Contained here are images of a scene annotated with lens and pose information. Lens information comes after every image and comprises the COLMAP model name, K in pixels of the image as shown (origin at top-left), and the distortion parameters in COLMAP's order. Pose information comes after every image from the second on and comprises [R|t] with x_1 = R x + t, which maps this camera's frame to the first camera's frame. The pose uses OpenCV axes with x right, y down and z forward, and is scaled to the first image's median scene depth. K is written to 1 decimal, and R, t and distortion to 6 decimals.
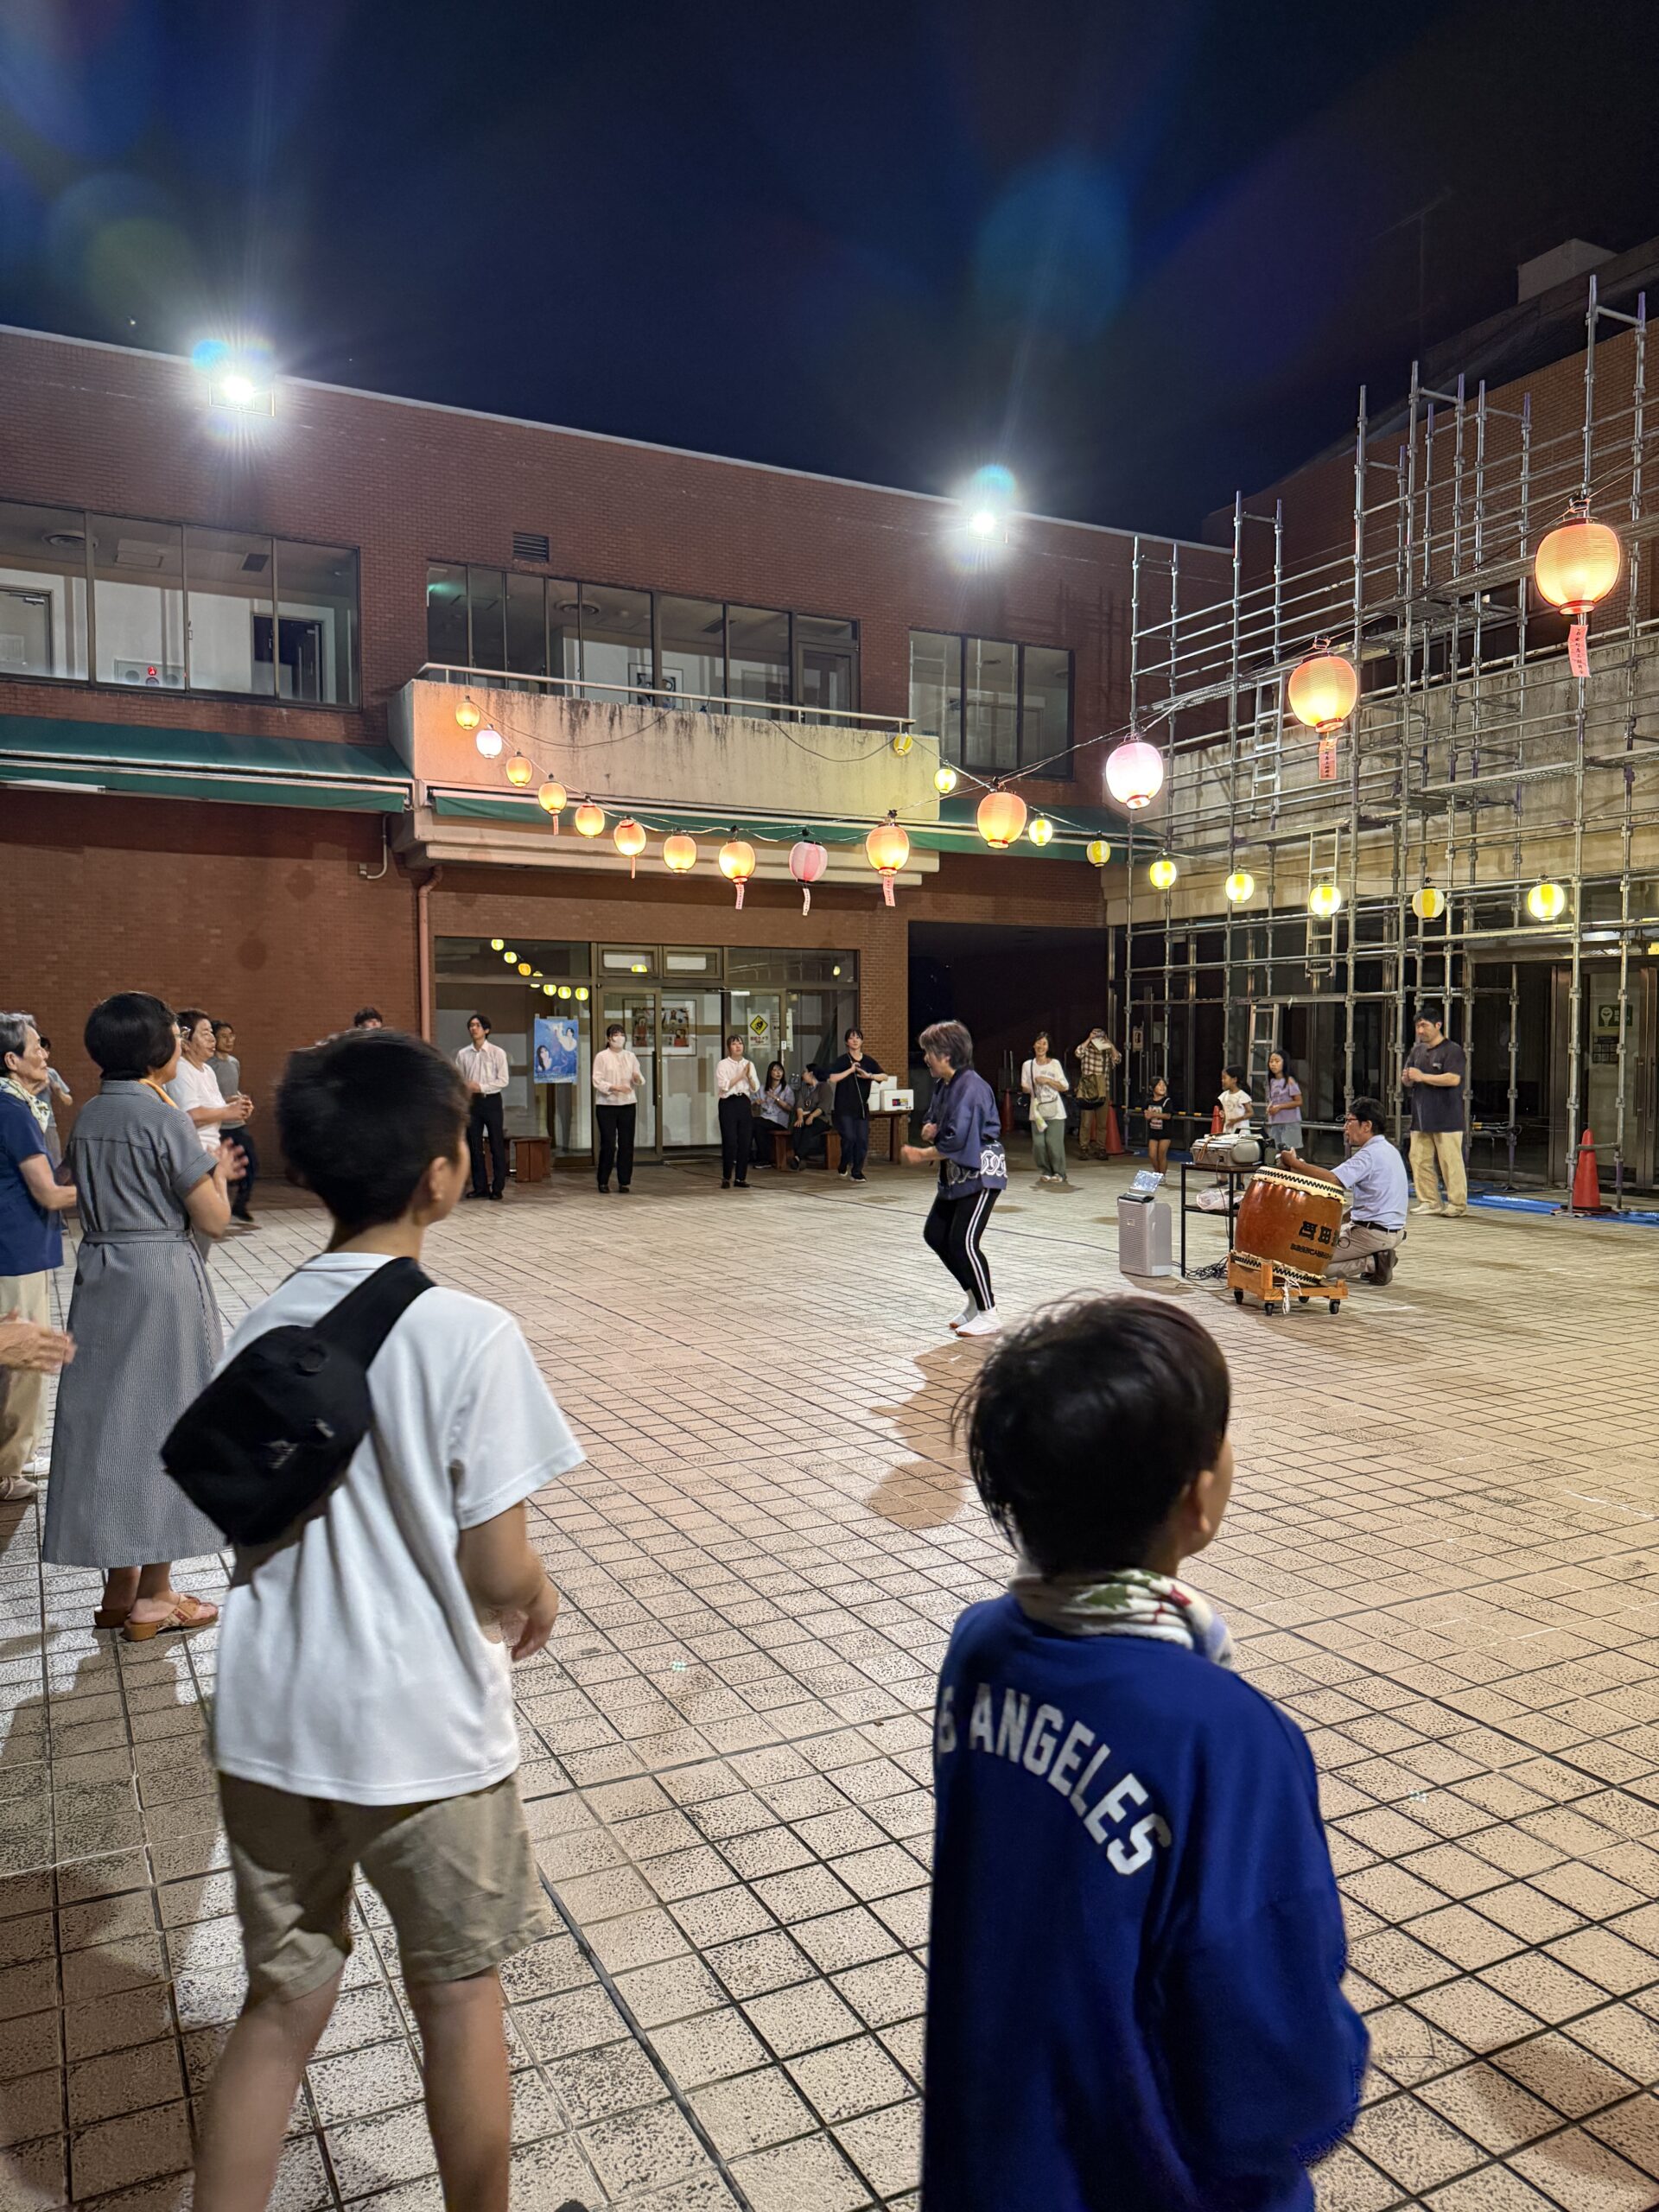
lens RADIAL K [[1553.1, 0, 925.8], [0, 1553.1, 1110.7], [0, 0, 1]] dist [0.067888, -0.099926]
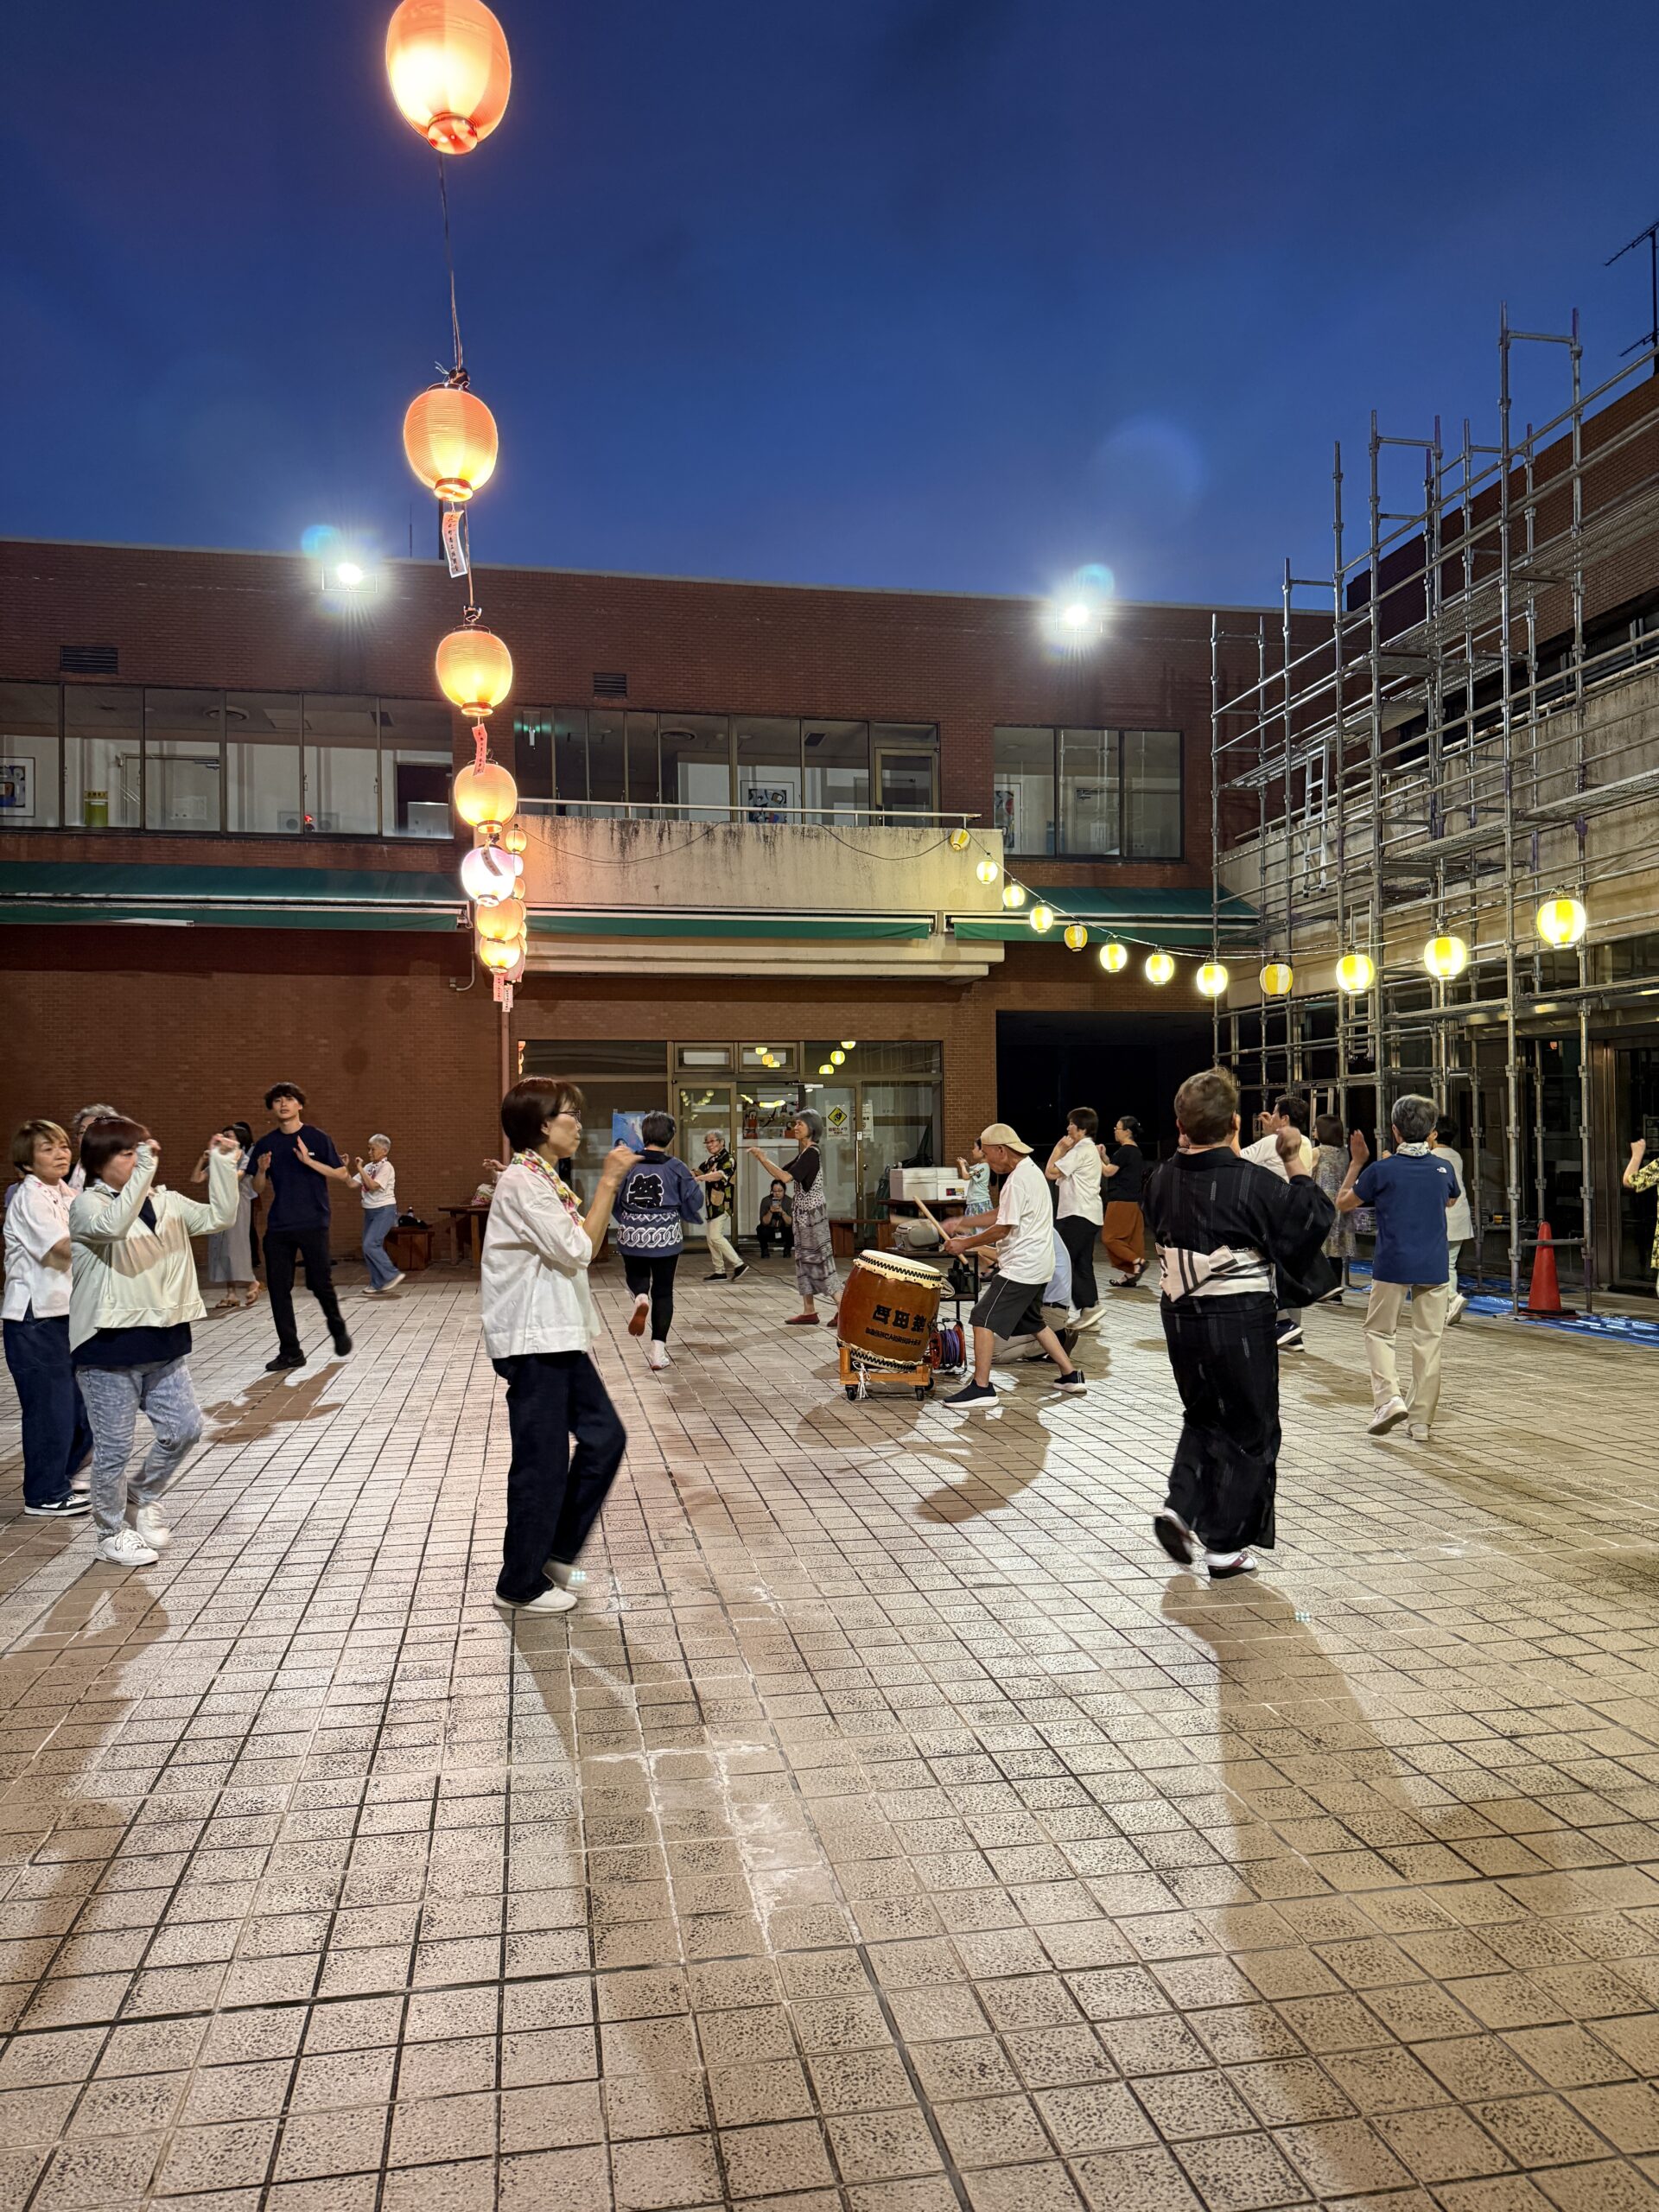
lens RADIAL K [[1553.1, 0, 844.7], [0, 1553.1, 1115.1], [0, 0, 1]] dist [0.067888, -0.099926]
pose [[0.959716, -0.012873, -0.280678, 0.218028], [-0.003273, 0.998370, -0.056981, 0.002817], [0.280954, 0.055604, 0.958109, 0.017834]]
